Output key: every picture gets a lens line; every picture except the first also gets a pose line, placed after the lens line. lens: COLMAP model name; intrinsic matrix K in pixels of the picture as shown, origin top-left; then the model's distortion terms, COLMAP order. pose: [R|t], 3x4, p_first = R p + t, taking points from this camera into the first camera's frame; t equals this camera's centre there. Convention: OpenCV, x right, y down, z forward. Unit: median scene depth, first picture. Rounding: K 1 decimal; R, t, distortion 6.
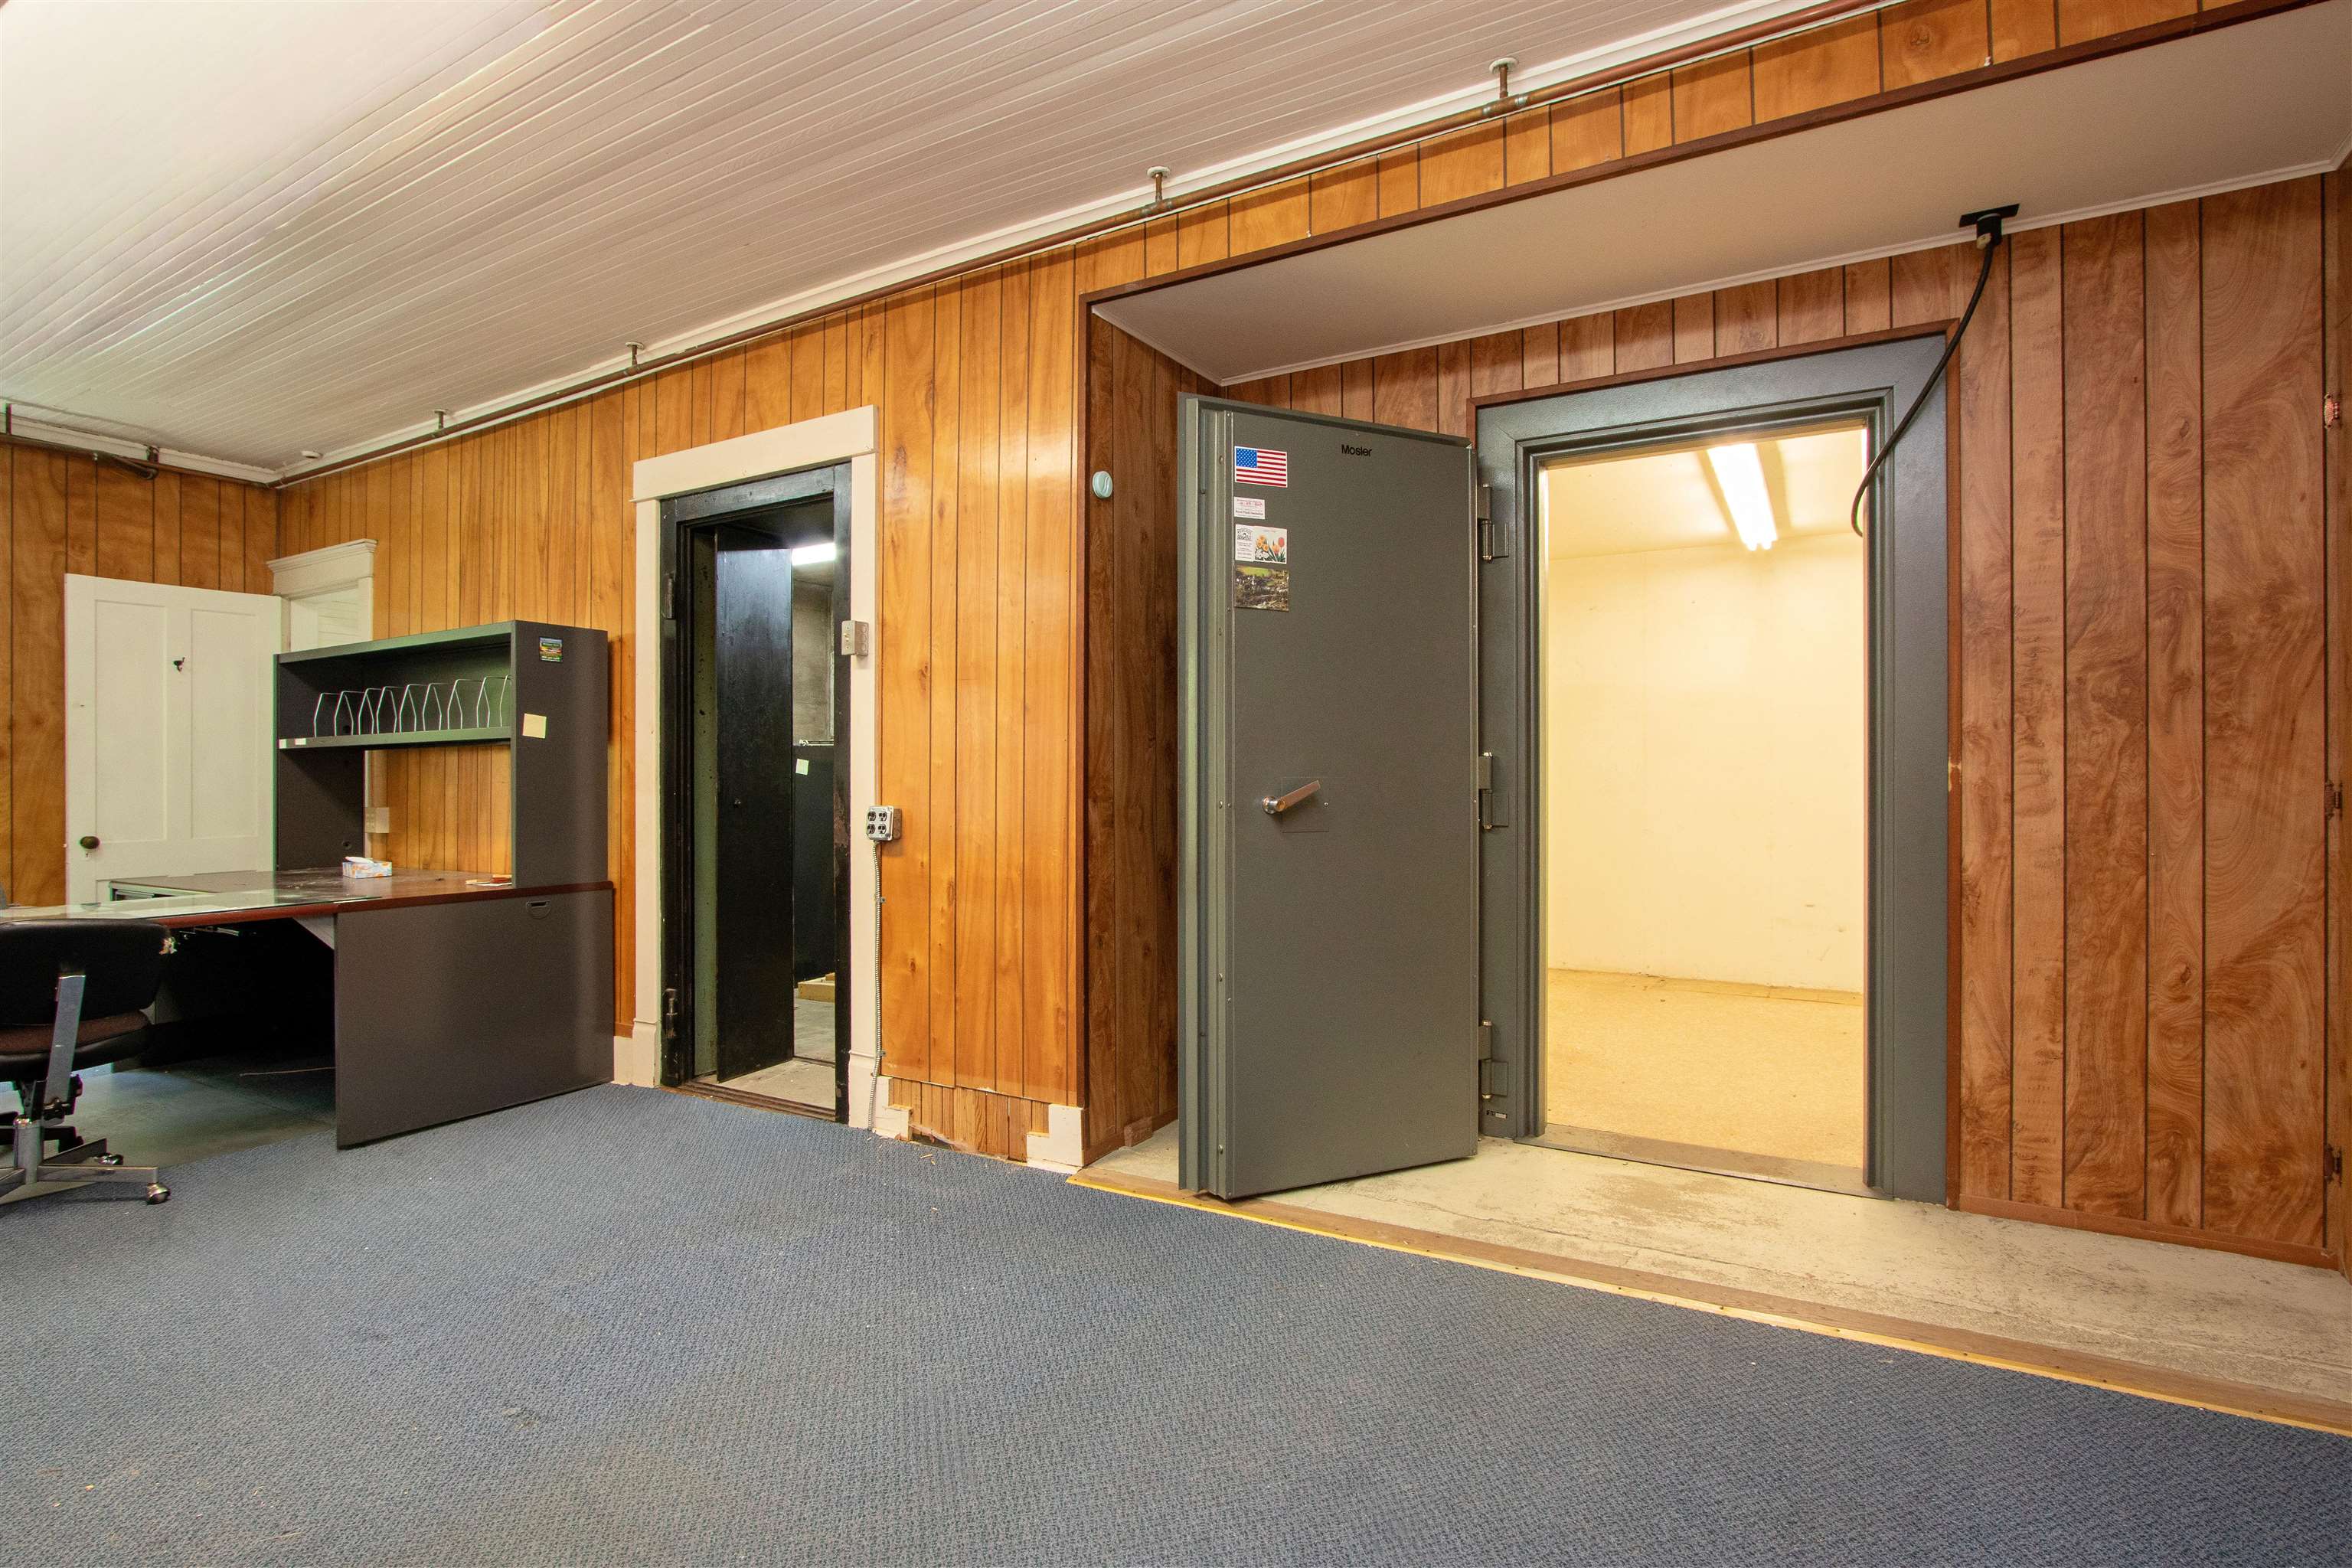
lens RADIAL K [[1139.0, 0, 1176.3], [0, 1139.0, 769.4], [0, 0, 1]] dist [-0.014783, 0.001799]
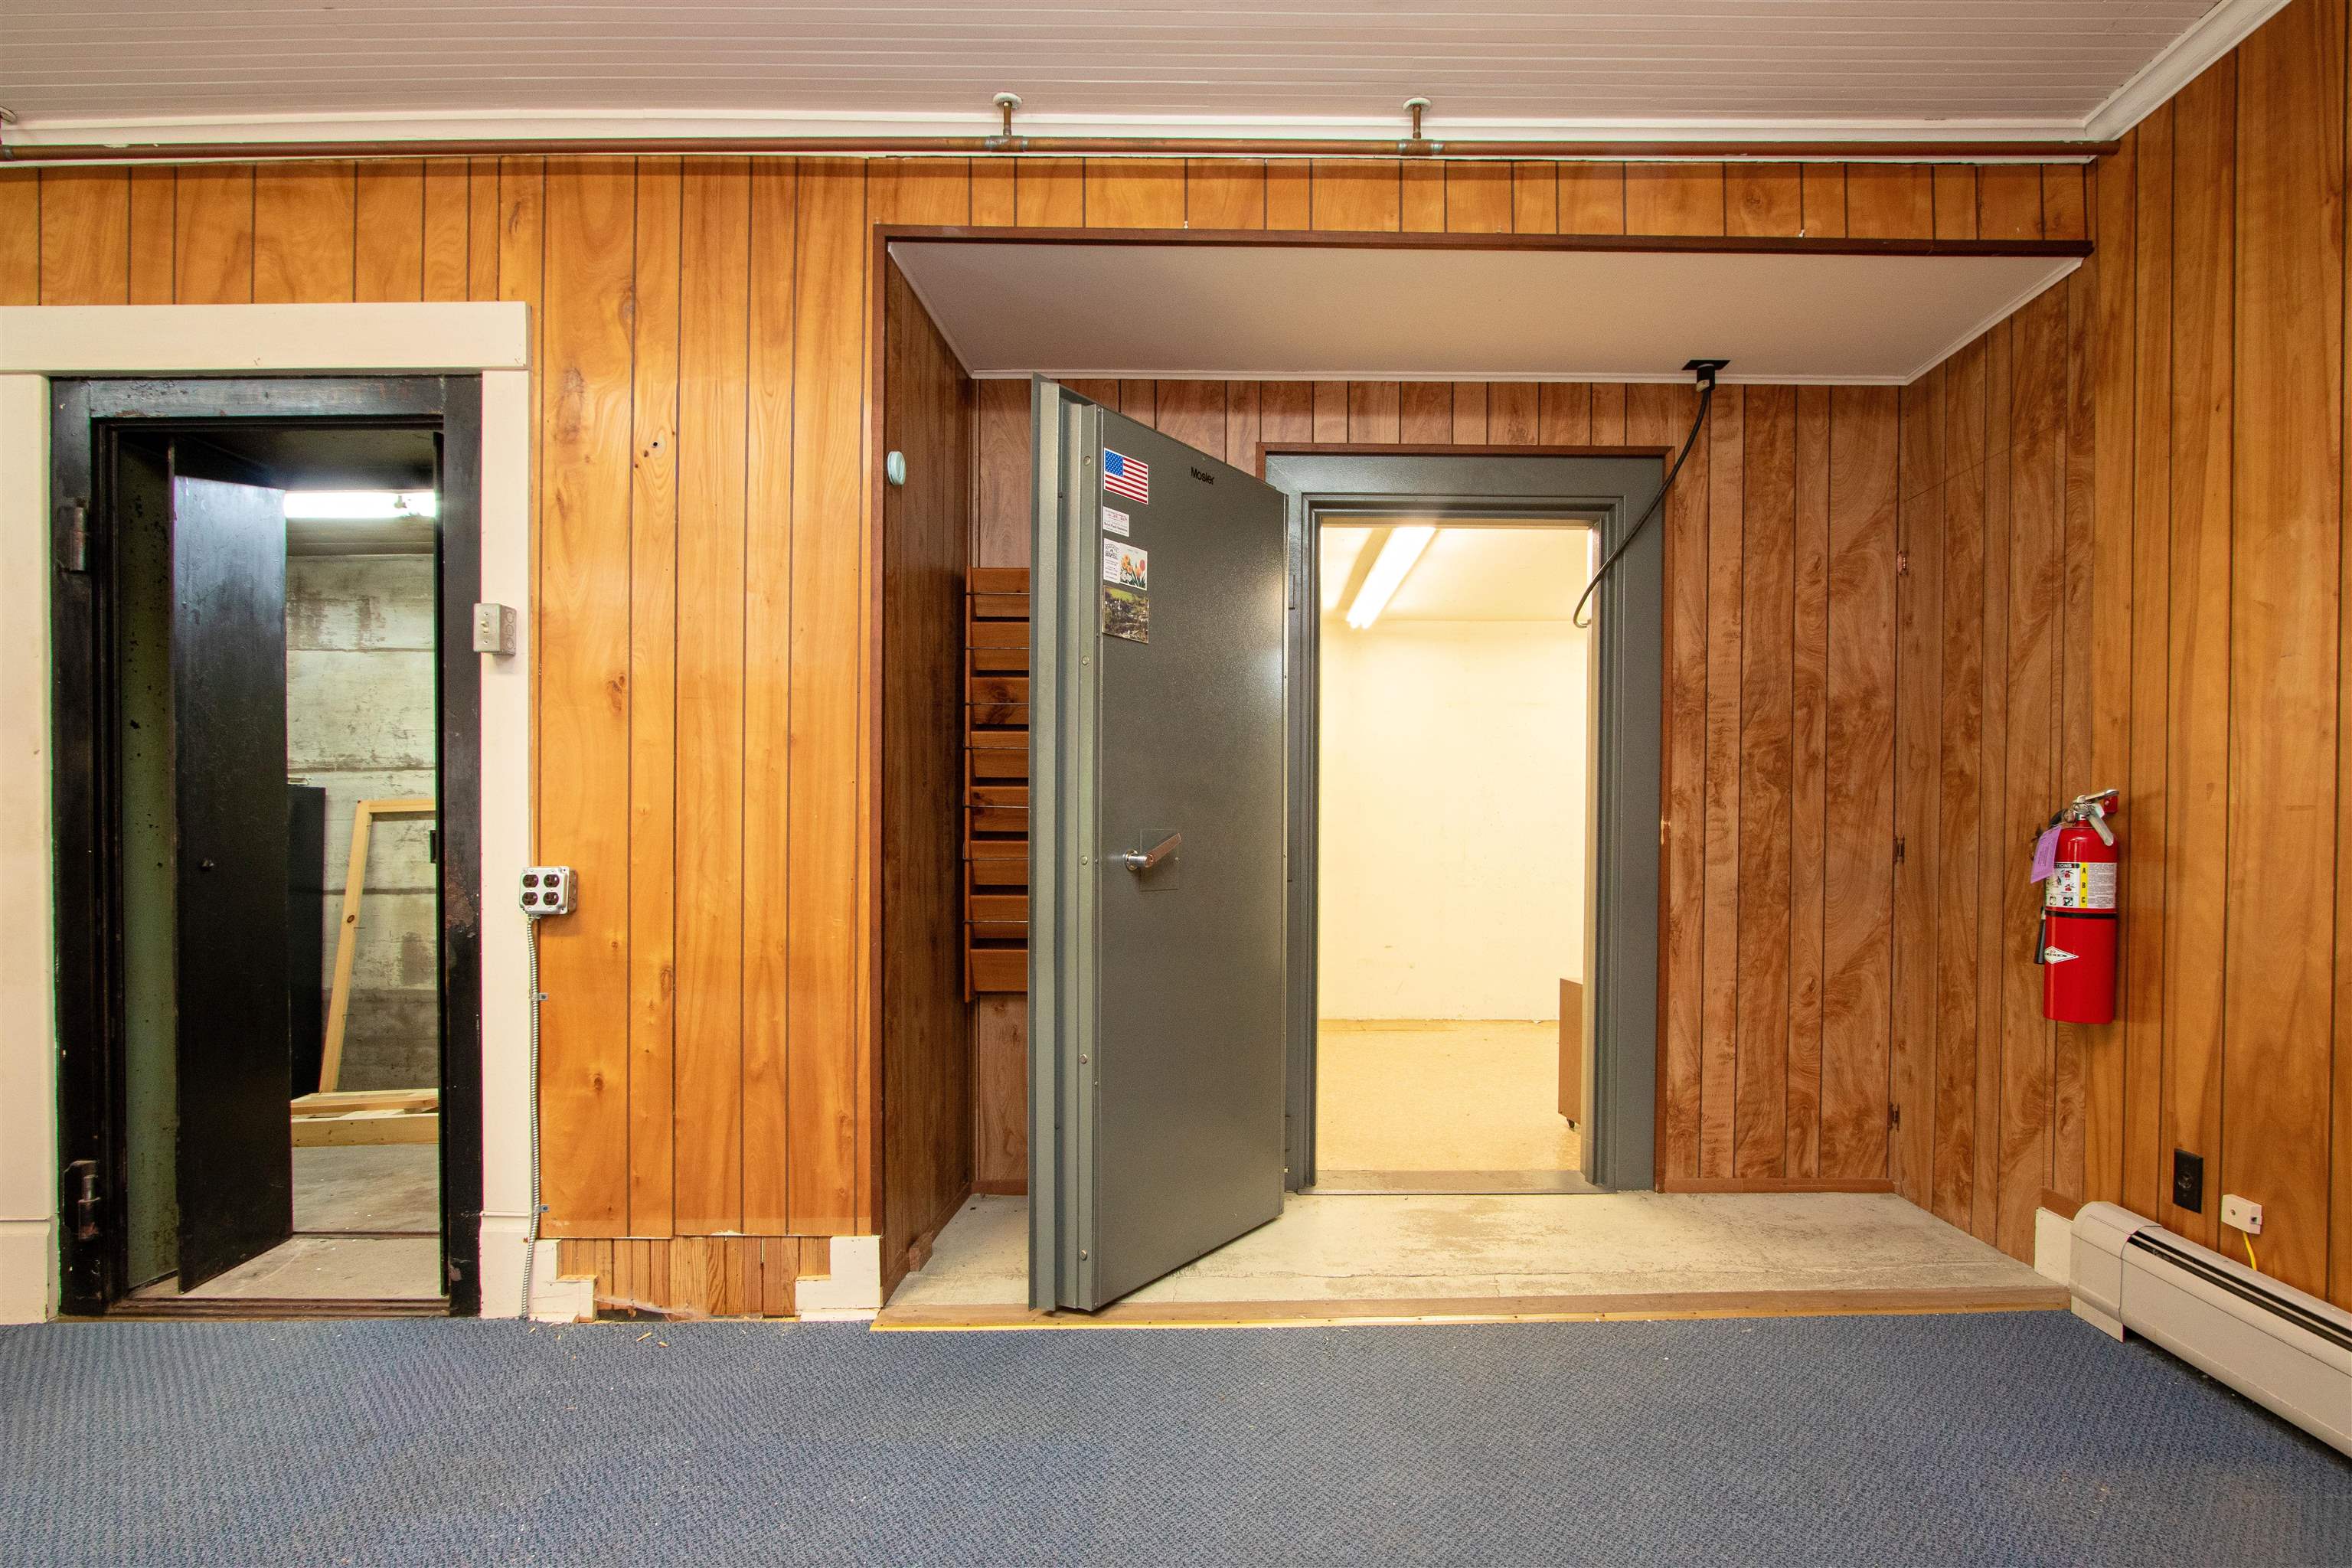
lens RADIAL K [[1139.0, 0, 1249.6], [0, 1139.0, 847.9], [0, 0, 1]] dist [-0.014783, 0.001799]
pose [[0.857295, -0.002093, 0.514821, -0.253699], [-0.007450, 0.999837, 0.016471, 0.005531], [-0.514771, -0.017956, 0.857140, 0.163041]]
